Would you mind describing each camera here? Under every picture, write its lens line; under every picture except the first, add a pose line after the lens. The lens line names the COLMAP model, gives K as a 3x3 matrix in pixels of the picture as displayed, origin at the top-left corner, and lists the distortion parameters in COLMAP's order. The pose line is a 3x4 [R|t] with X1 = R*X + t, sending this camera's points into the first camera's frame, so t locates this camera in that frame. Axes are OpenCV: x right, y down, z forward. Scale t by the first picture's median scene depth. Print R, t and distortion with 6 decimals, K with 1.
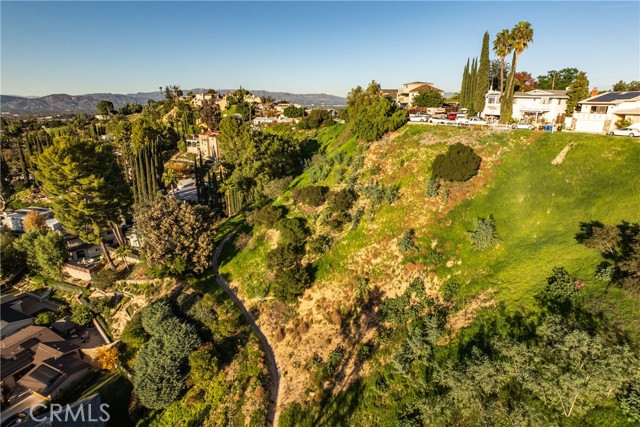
lens RADIAL K [[351.9, 0, 322.9], [0, 351.9, 216.3], [0, 0, 1]] dist [-0.072300, 0.021297]
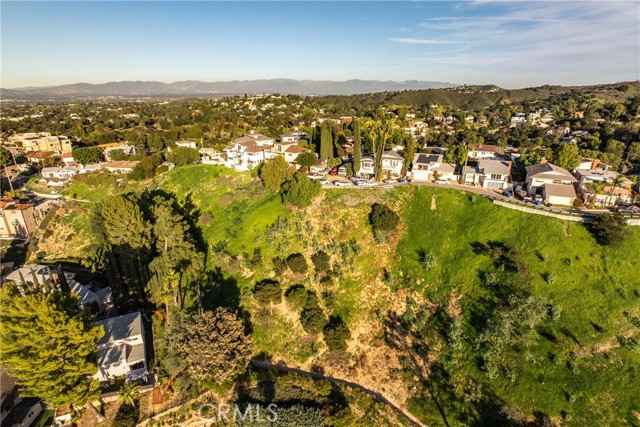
lens RADIAL K [[351.9, 0, 323.4], [0, 351.9, 216.9], [0, 0, 1]] dist [-0.072300, 0.021297]
pose [[0.708431, -0.234054, 0.665841, -0.843818], [0.214702, 0.970168, 0.112595, -0.382900], [-0.672331, 0.063191, 0.737548, 0.008844]]
